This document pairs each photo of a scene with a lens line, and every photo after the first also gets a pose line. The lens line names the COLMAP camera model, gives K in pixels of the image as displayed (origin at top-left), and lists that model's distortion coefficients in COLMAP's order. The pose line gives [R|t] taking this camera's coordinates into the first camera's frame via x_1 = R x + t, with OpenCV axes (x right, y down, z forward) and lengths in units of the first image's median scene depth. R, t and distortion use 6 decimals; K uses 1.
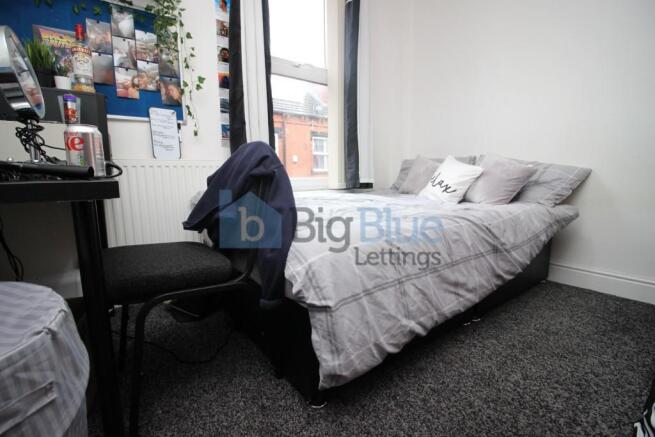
lens RADIAL K [[301.6, 0, 330.8], [0, 301.6, 213.9], [0, 0, 1]] dist [-0.003285, -0.011633]
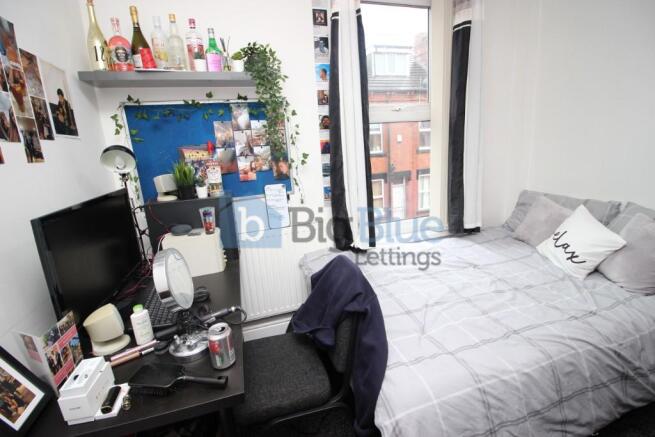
lens RADIAL K [[301.6, 0, 330.8], [0, 301.6, 213.9], [0, 0, 1]] dist [-0.003285, -0.011633]
pose [[0.941928, 0.023274, -0.335008, 0.026041], [0.011701, 0.994715, 0.102005, -0.351077], [0.335612, -0.100001, 0.936677, -0.010537]]
